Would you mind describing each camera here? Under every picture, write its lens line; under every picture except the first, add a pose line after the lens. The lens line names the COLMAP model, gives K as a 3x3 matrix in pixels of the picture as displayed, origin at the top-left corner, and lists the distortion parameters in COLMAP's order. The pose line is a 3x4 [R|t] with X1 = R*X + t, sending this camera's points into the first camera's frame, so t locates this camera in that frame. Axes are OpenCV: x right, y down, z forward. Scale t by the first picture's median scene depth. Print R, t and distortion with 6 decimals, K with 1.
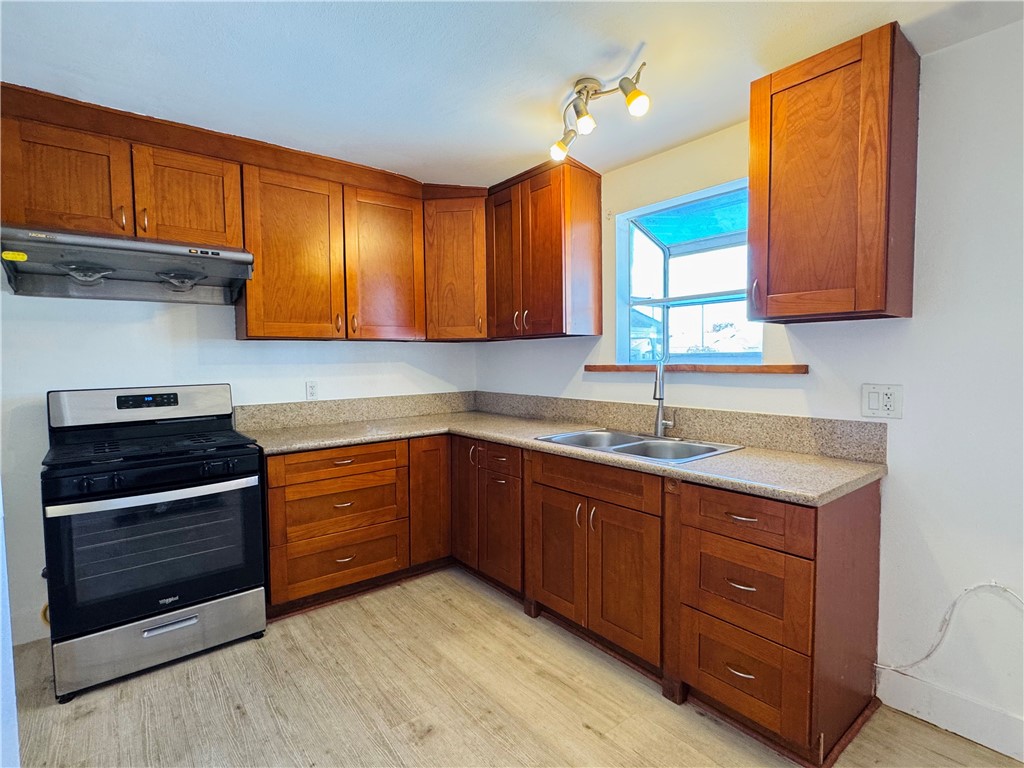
lens RADIAL K [[512.3, 0, 512.0], [0, 512.3, 384.0], [0, 0, 1]] dist [-0.002422, 0.000203]
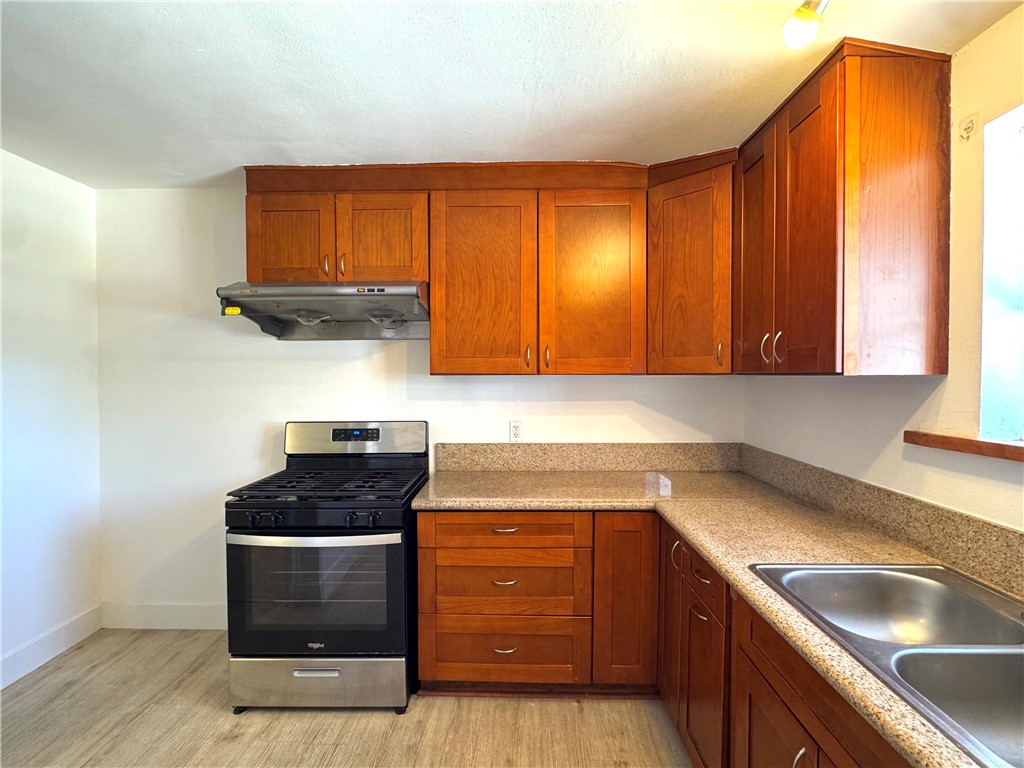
lens RADIAL K [[494.9, 0, 512.0], [0, 494.9, 384.0], [0, 0, 1]] dist [-0.002570, -0.000648]
pose [[0.766416, 0.026145, -0.641812, 0.184696], [-0.040540, 0.999148, -0.007709, -0.076008], [0.641064, 0.031927, 0.766823, 0.416549]]
